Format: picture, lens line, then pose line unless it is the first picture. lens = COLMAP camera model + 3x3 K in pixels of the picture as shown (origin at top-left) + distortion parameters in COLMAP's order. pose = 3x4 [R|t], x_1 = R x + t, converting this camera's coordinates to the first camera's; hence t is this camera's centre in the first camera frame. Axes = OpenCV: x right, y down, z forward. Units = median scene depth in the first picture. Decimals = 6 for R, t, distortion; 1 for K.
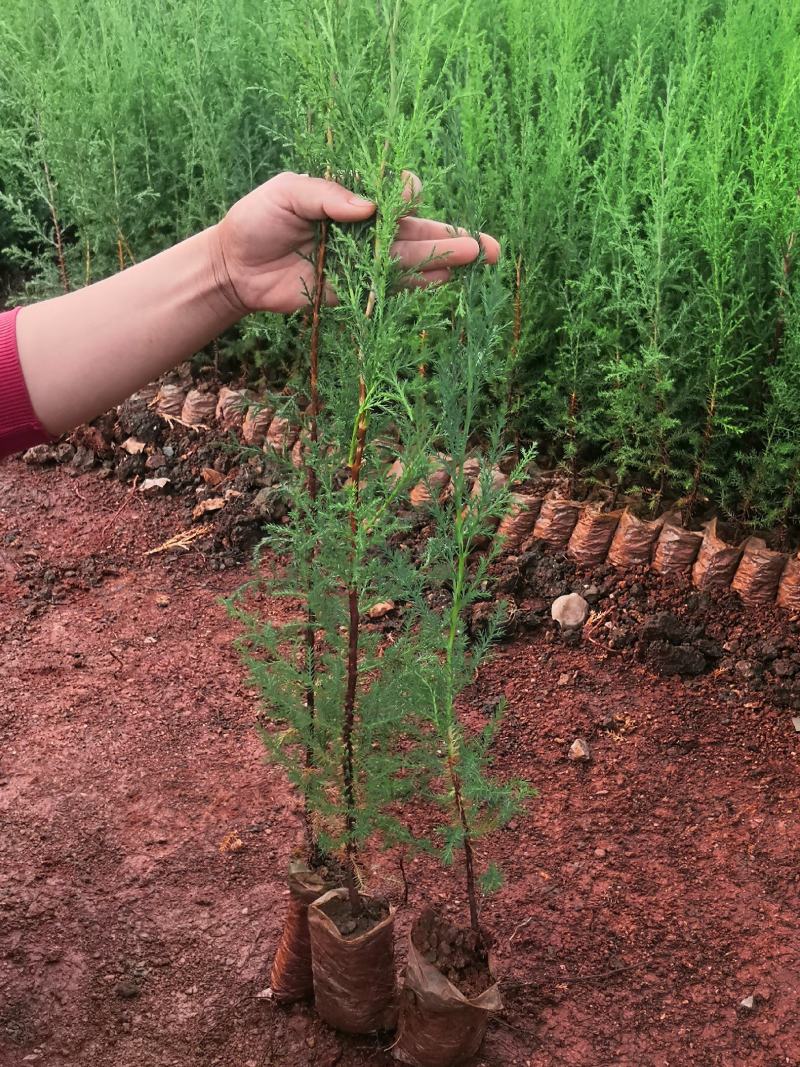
lens RADIAL K [[1739.2, 0, 378.2], [0, 1739.2, 552.4], [0, 0, 1]] dist [0.244589, -1.162290]
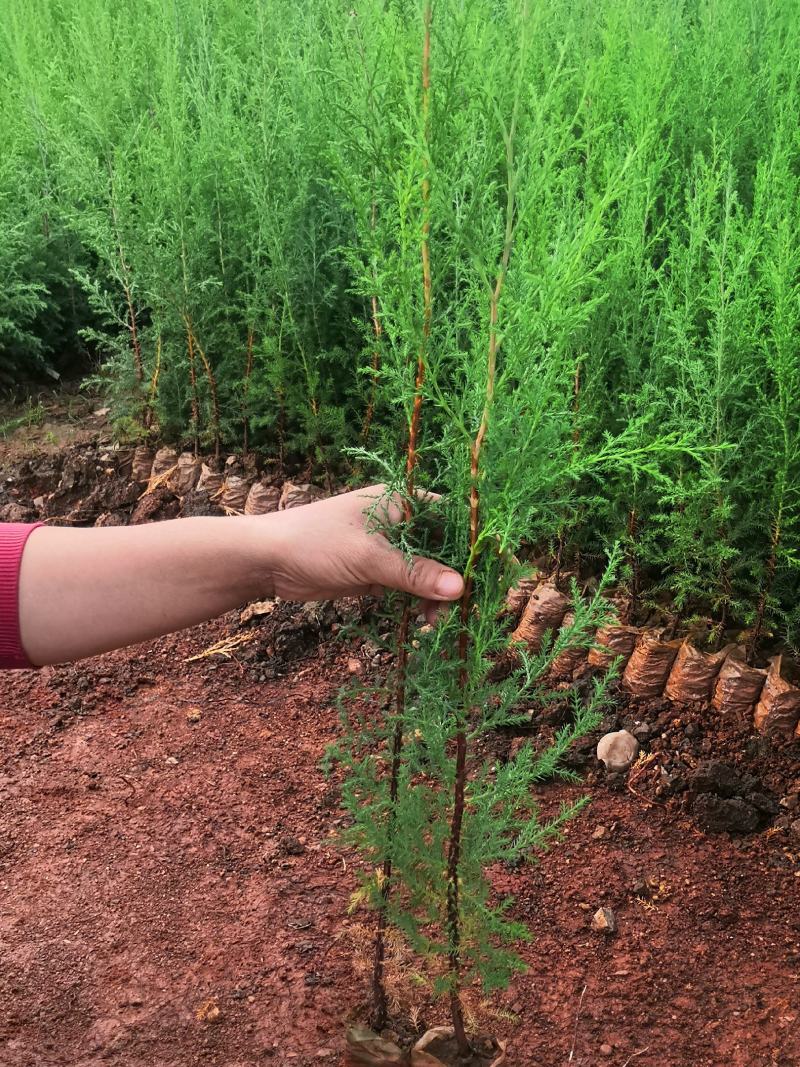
lens RADIAL K [[1739.2, 0, 378.2], [0, 1739.2, 552.4], [0, 0, 1]] dist [0.244589, -1.162290]
pose [[0.994632, 0.029069, -0.099310, 0.073979], [-0.031124, 0.999331, -0.019204, -0.049624], [0.098686, 0.022191, 0.994871, 0.068019]]
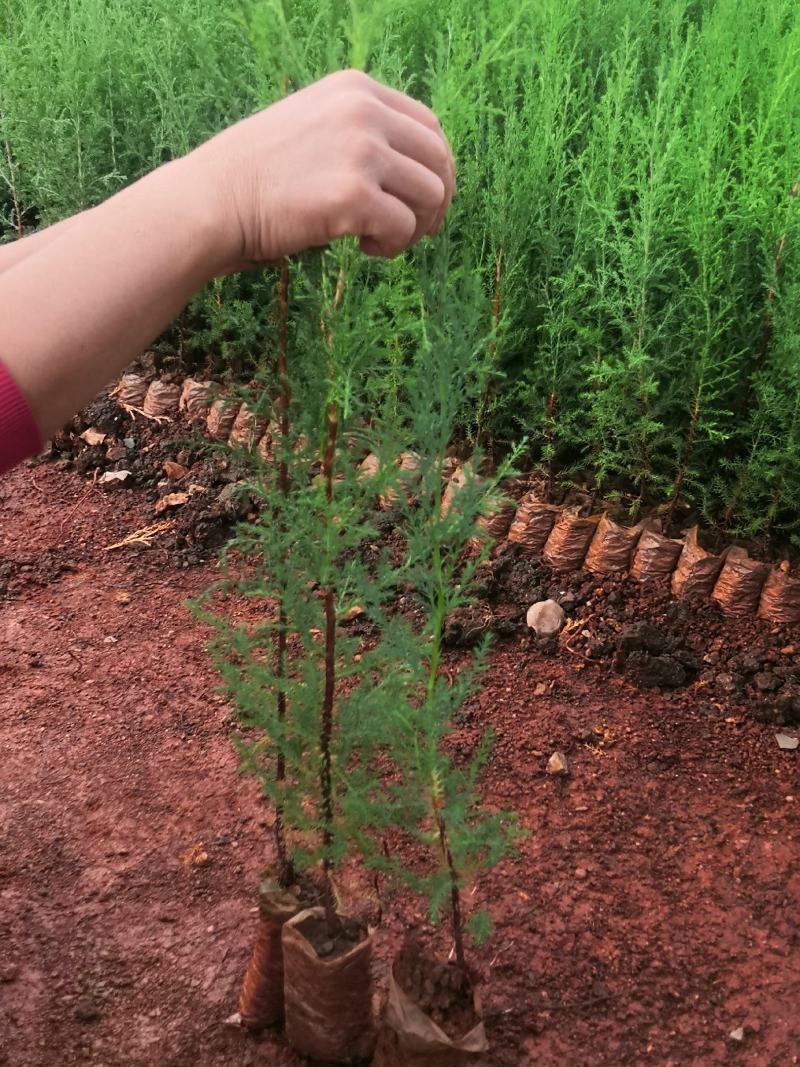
lens RADIAL K [[1739.2, 0, 378.2], [0, 1739.2, 552.4], [0, 0, 1]] dist [0.244589, -1.162290]
pose [[0.999281, 0.020706, 0.031752, -0.015078], [-0.020821, 0.999778, 0.003275, -0.004258], [-0.031677, -0.003933, 0.999490, 0.033384]]
